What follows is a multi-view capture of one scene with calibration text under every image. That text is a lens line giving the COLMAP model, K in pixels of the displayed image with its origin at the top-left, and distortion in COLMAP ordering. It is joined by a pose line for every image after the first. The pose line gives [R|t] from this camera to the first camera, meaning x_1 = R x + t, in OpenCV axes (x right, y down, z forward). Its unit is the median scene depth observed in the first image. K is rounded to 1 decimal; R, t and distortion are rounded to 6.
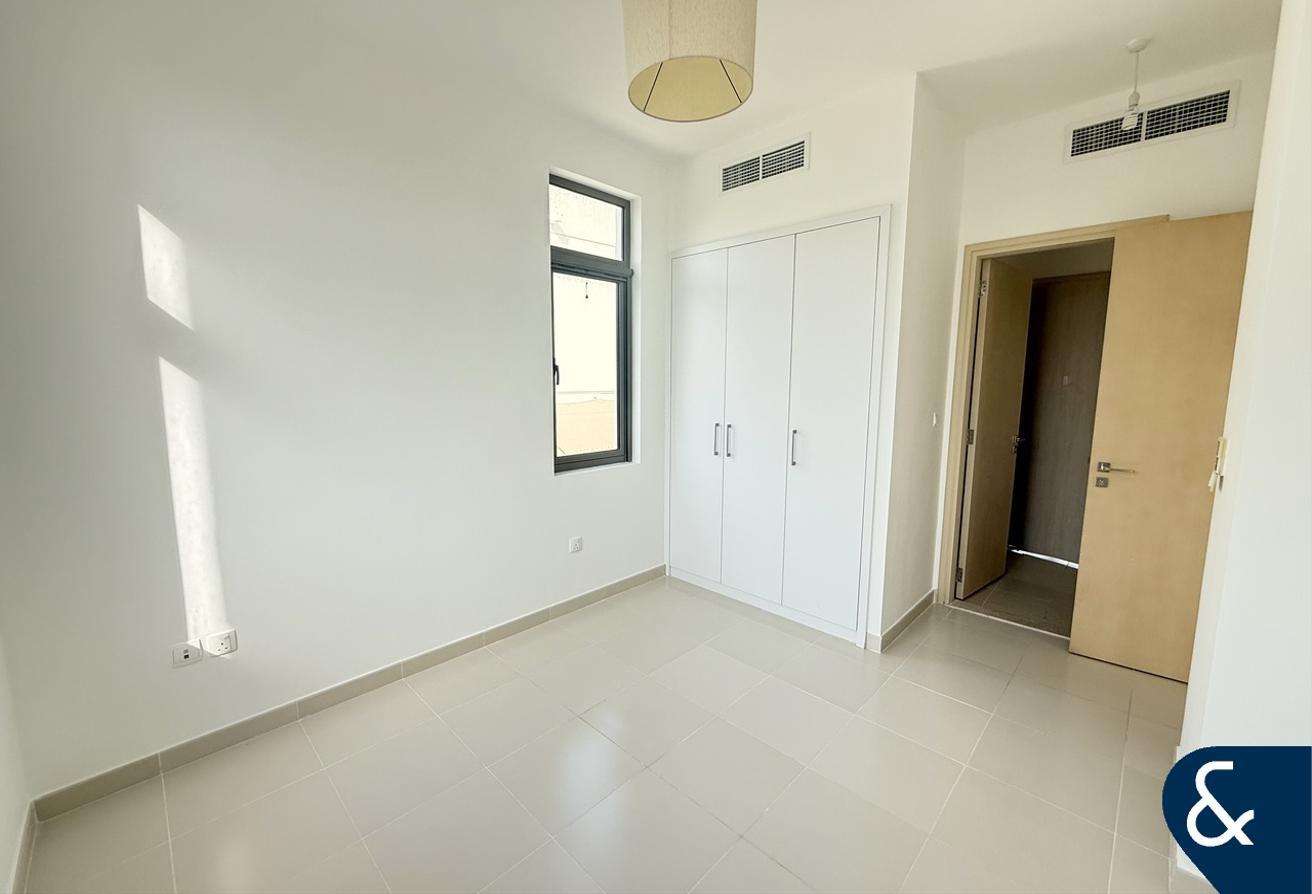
lens RADIAL K [[520.7, 0, 654.8], [0, 520.7, 442.5], [0, 0, 1]] dist [-0.000311, -0.000065]
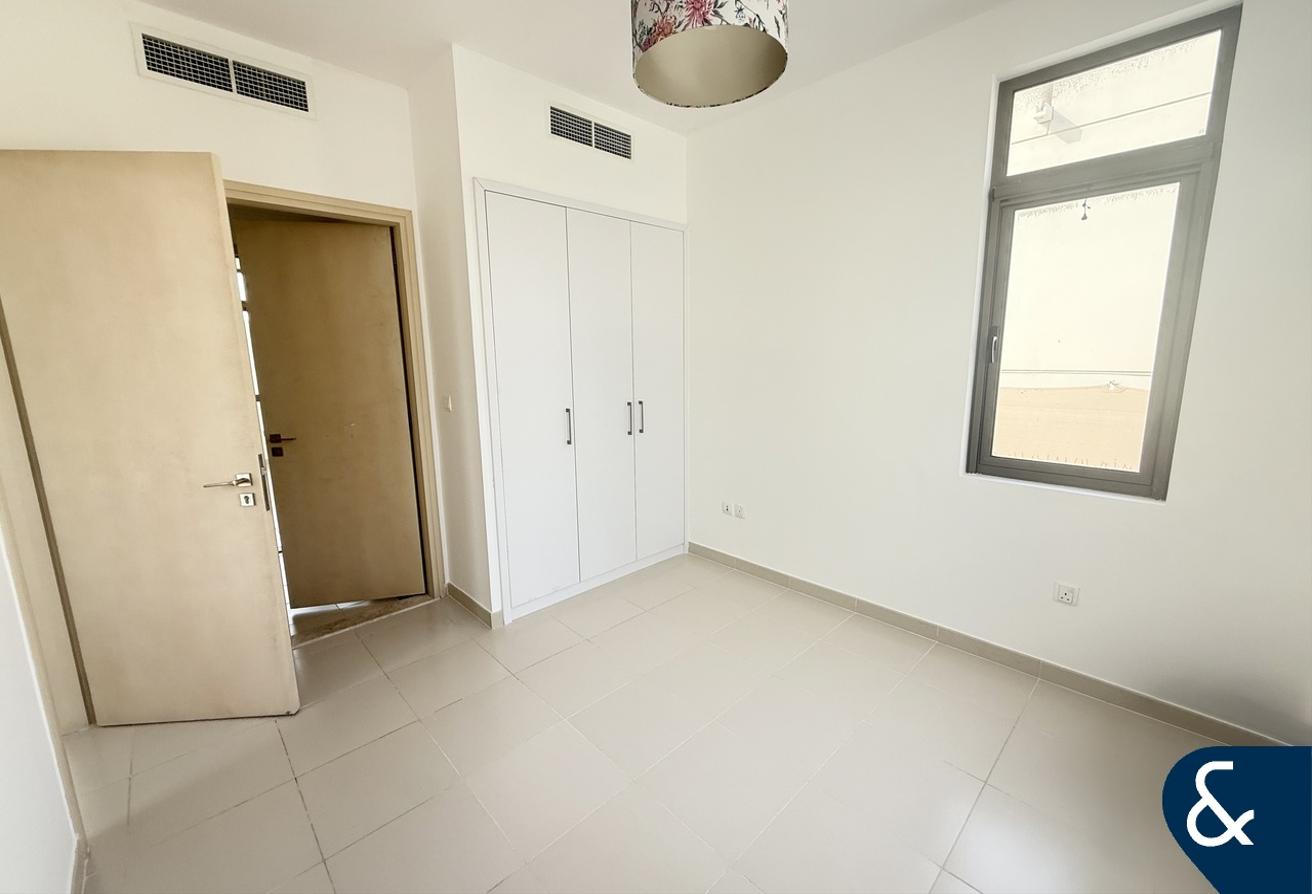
lens RADIAL K [[520.7, 0, 654.8], [0, 520.7, 442.5], [0, 0, 1]] dist [-0.000311, -0.000065]
pose [[-0.037639, 0.174331, -0.983968, 0.546661], [-0.111223, 0.977816, 0.177495, -0.067397], [0.993082, 0.116121, -0.017414, 0.478000]]
